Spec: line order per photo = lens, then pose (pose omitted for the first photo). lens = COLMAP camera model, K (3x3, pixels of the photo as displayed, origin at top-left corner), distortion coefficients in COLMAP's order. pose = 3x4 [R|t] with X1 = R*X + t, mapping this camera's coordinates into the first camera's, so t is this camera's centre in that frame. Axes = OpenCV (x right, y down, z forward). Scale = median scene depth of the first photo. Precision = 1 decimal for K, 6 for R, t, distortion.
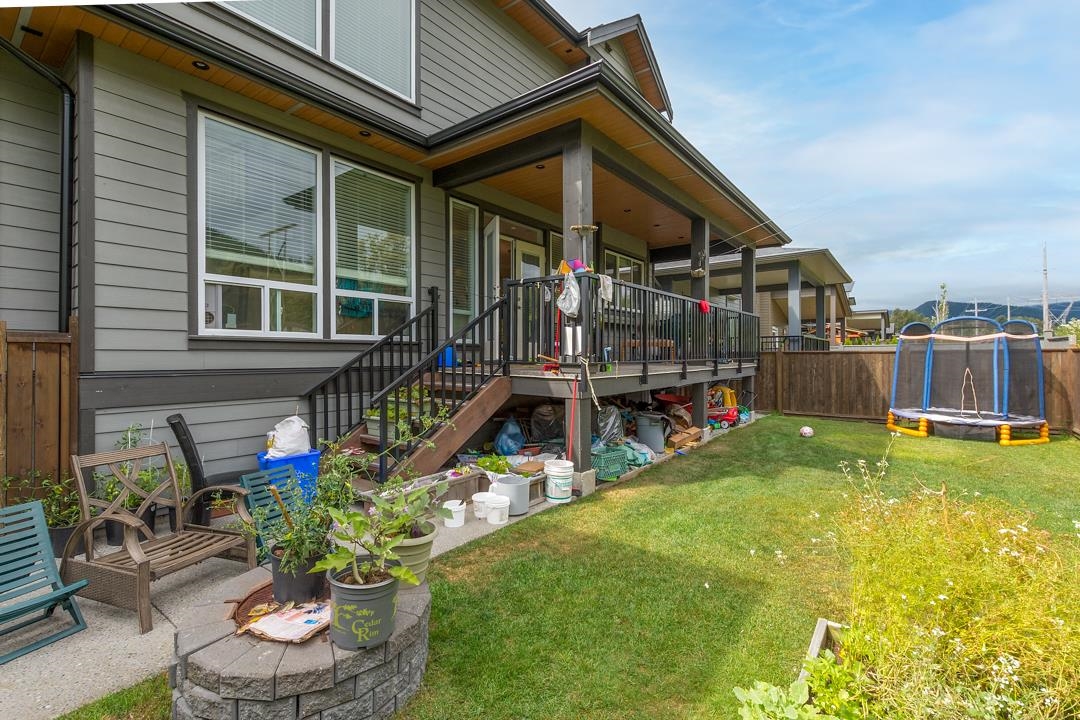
lens RADIAL K [[483.9, 0, 537.2], [0, 483.9, 353.8], [0, 0, 1]] dist [-0.000270, 0.000013]
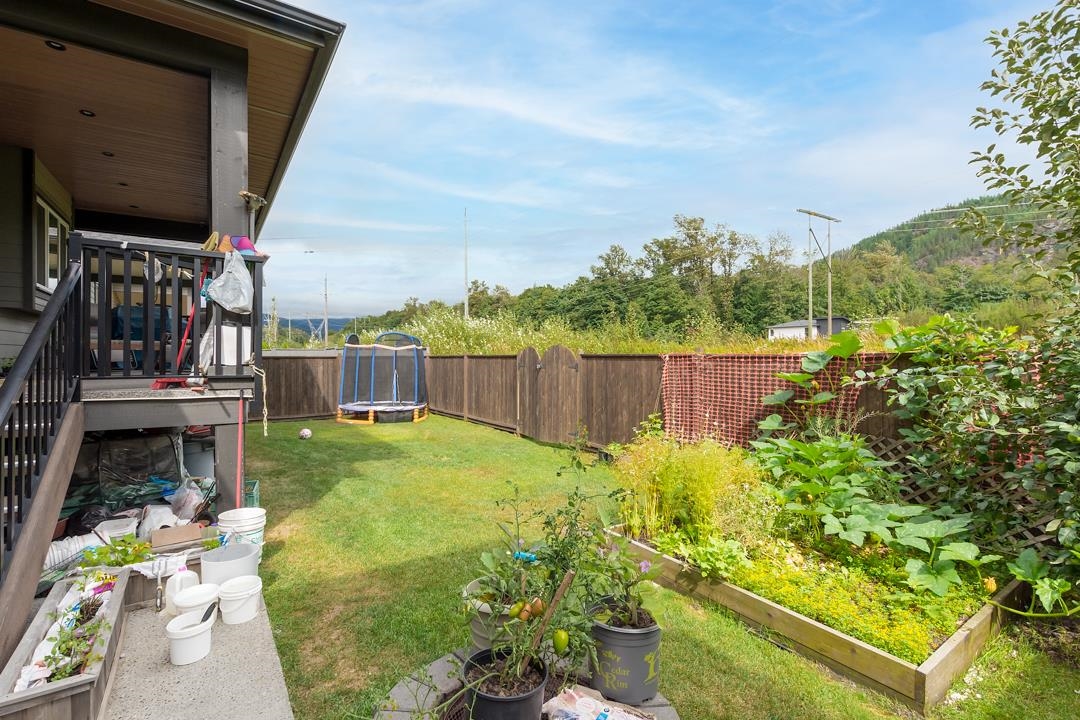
lens RADIAL K [[483.9, 0, 536.6], [0, 483.9, 359.3], [0, 0, 1]] dist [-0.000270, 0.000013]
pose [[0.311531, -0.002438, 0.950233, -0.277182], [-0.003047, 0.999989, 0.003564, -0.005524], [-0.950231, -0.004006, 0.311520, 0.193608]]
